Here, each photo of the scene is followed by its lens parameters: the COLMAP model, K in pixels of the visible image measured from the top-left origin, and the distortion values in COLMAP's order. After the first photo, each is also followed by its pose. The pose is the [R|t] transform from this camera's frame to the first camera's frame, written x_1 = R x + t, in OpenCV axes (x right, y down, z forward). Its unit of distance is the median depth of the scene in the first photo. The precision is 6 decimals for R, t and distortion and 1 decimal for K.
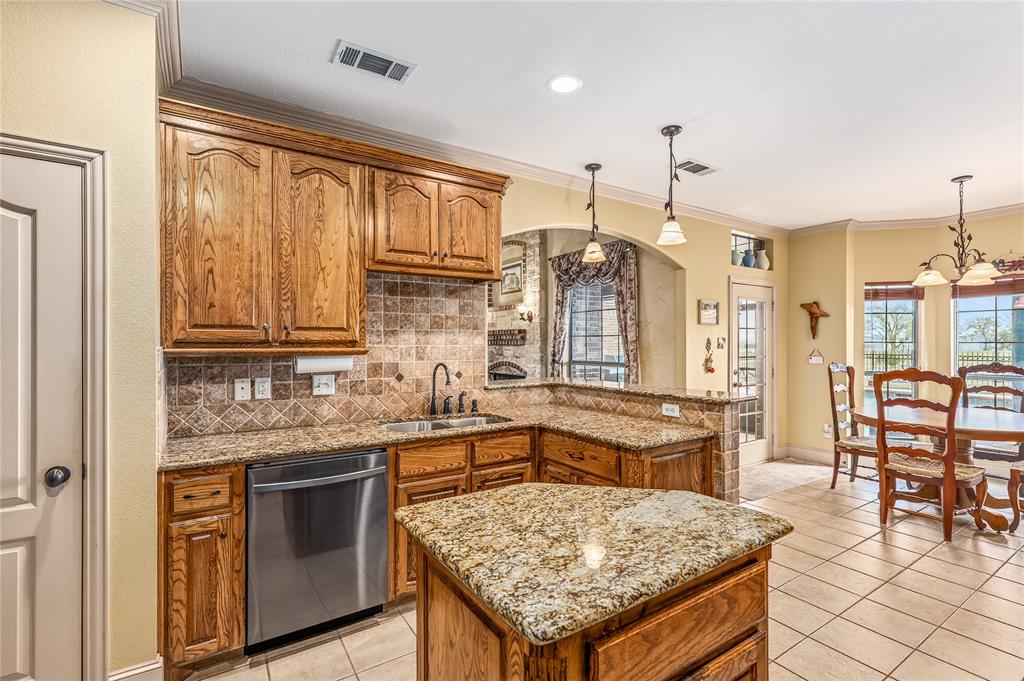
lens RADIAL K [[461.6, 0, 512.4], [0, 461.6, 341.1], [0, 0, 1]] dist [0.007467, 0.001023]
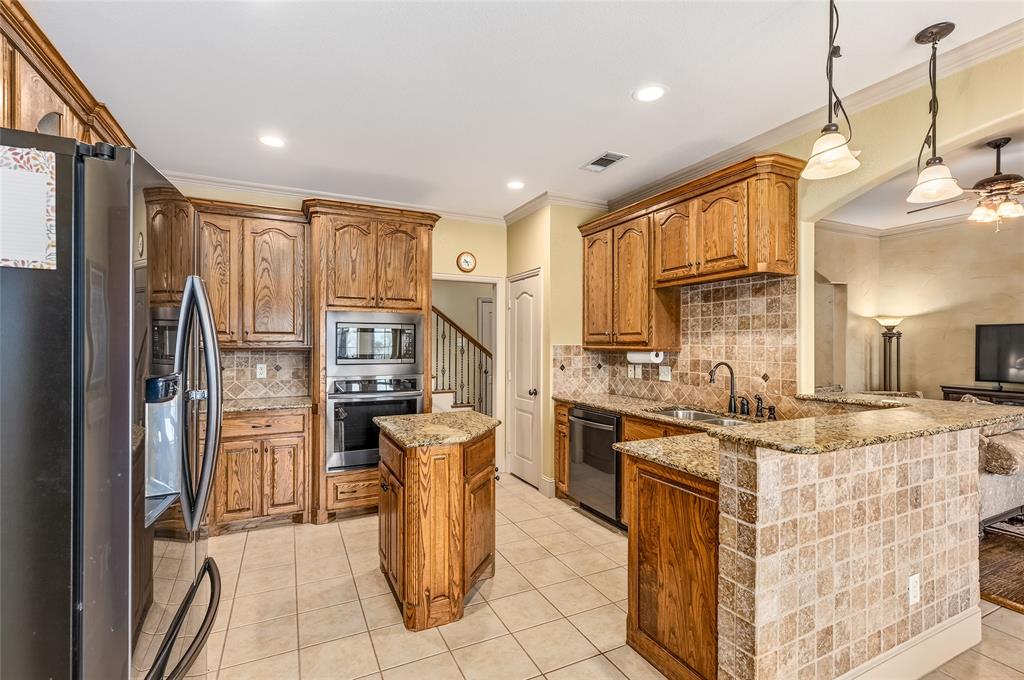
lens RADIAL K [[461.6, 0, 514.5], [0, 461.6, 339.9], [0, 0, 1]] dist [0.007467, 0.001023]
pose [[-0.104634, -0.005697, -0.994495, 0.864245], [0.005105, 0.999967, -0.006265, 0.000421], [0.994498, -0.005733, -0.104601, 0.591792]]
